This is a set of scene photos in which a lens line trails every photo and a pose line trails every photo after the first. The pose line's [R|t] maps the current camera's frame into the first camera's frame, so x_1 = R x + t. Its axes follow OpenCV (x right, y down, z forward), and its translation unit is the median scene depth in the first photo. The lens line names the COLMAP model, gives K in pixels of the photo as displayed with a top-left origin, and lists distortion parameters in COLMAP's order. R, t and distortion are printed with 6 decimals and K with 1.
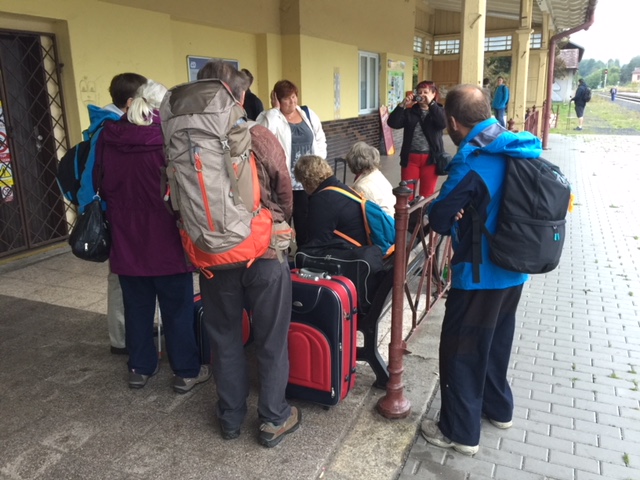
lens RADIAL K [[537.8, 0, 320.1], [0, 537.8, 239.3], [0, 0, 1]] dist [0.002656, 0.001267]
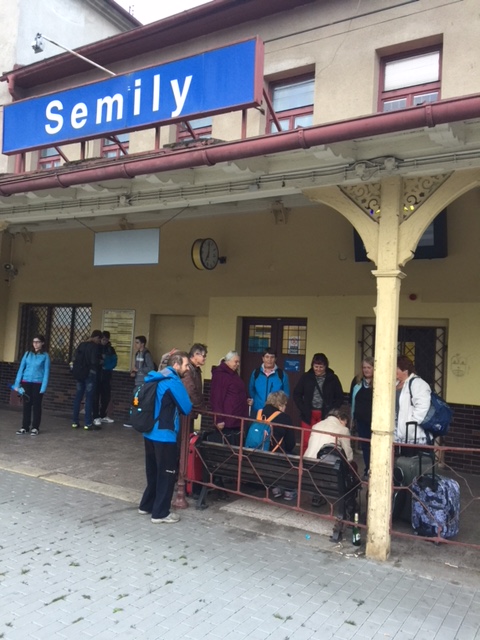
lens RADIAL K [[537.8, 0, 240.2], [0, 537.8, 320.2], [0, 0, 1]] dist [0.002656, 0.001267]
pose [[-0.142728, -0.031836, -0.989250, 1.132010], [-0.309244, 0.950879, 0.014016, -0.239420], [0.940211, 0.307920, -0.145562, 0.665869]]
